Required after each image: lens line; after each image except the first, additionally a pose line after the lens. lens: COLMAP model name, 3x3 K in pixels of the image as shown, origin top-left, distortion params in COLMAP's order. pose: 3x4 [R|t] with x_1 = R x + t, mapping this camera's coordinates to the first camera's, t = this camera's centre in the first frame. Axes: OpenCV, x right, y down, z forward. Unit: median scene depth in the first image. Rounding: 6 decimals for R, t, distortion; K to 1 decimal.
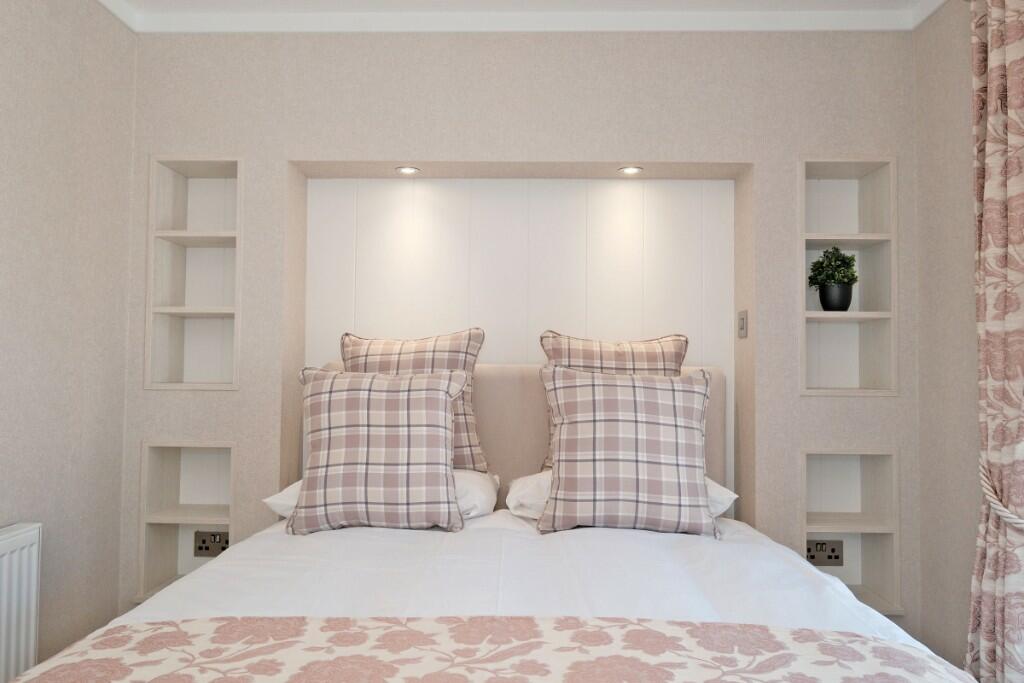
lens RADIAL K [[724.6, 0, 512.0], [0, 724.6, 341.5], [0, 0, 1]] dist [0.000832, 0.000736]
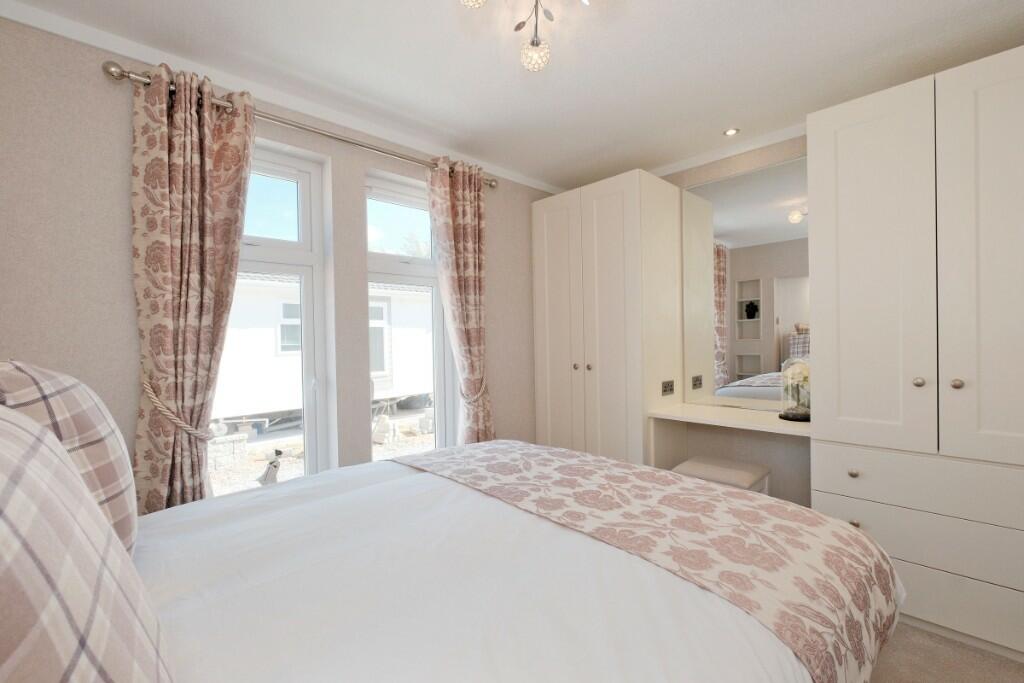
lens RADIAL K [[441.4, 0, 509.9], [0, 441.4, 344.4], [0, 0, 1]] dist [-0.007348, -0.000055]
pose [[-0.713382, -0.002329, 0.700771, -0.455502], [-0.008190, 0.999954, -0.005014, 0.024447], [-0.700727, -0.009316, -0.713368, 1.019605]]
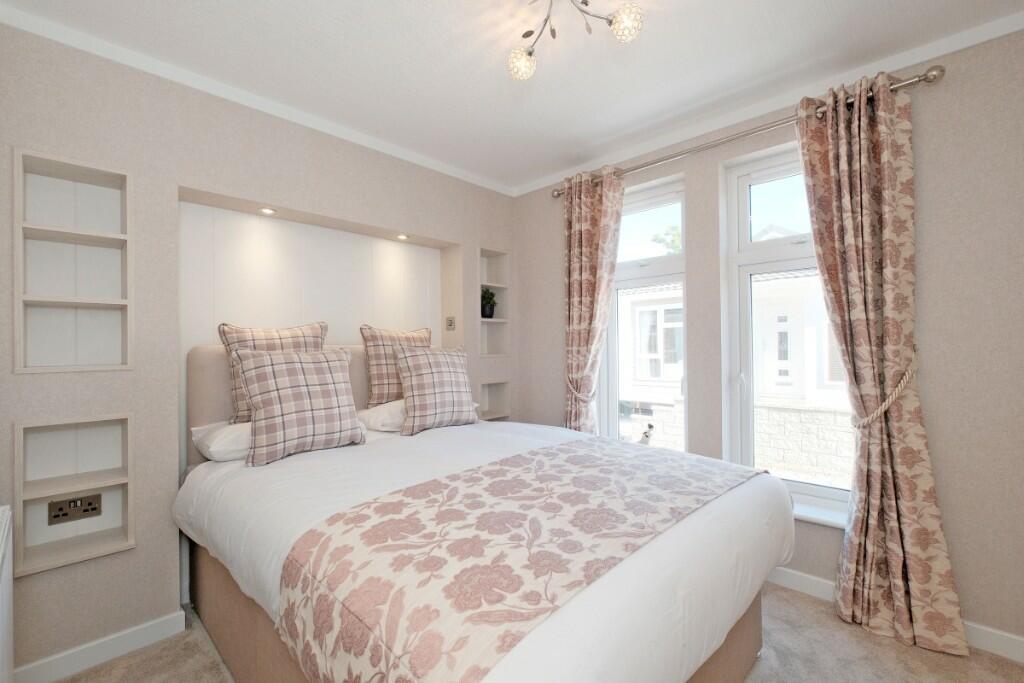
lens RADIAL K [[441.4, 0, 509.9], [0, 441.4, 344.4], [0, 0, 1]] dist [-0.007348, -0.000055]
pose [[0.674108, -0.013138, 0.738516, -0.597785], [-0.006821, 0.999688, 0.024011, 0.004931], [-0.738601, -0.021223, 0.673808, 0.066658]]
